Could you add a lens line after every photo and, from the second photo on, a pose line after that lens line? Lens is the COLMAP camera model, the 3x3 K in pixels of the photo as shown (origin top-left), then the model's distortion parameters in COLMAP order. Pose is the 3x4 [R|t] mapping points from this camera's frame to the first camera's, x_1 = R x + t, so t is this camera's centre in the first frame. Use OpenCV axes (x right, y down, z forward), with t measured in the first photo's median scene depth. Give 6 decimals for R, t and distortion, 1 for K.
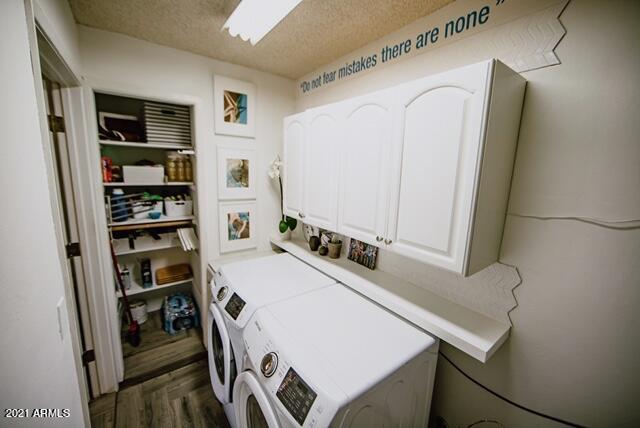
lens RADIAL K [[250.4, 0, 320.0], [0, 250.4, 214.0], [0, 0, 1]] dist [-0.000254, -0.000022]
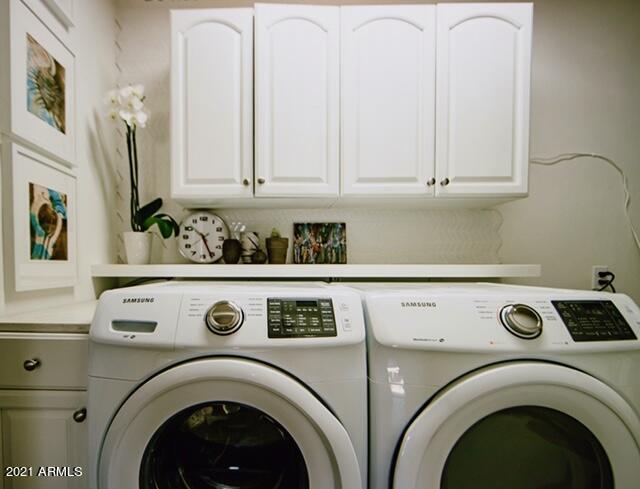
lens RADIAL K [[323.5, 0, 320.0], [0, 323.5, 244.5], [0, 0, 1]] dist [0.004816, 0.001169]
pose [[0.617492, -0.044841, 0.785298, -0.483666], [0.157424, 0.985219, -0.067529, 0.186154], [-0.770663, 0.165324, 0.615424, 0.398173]]
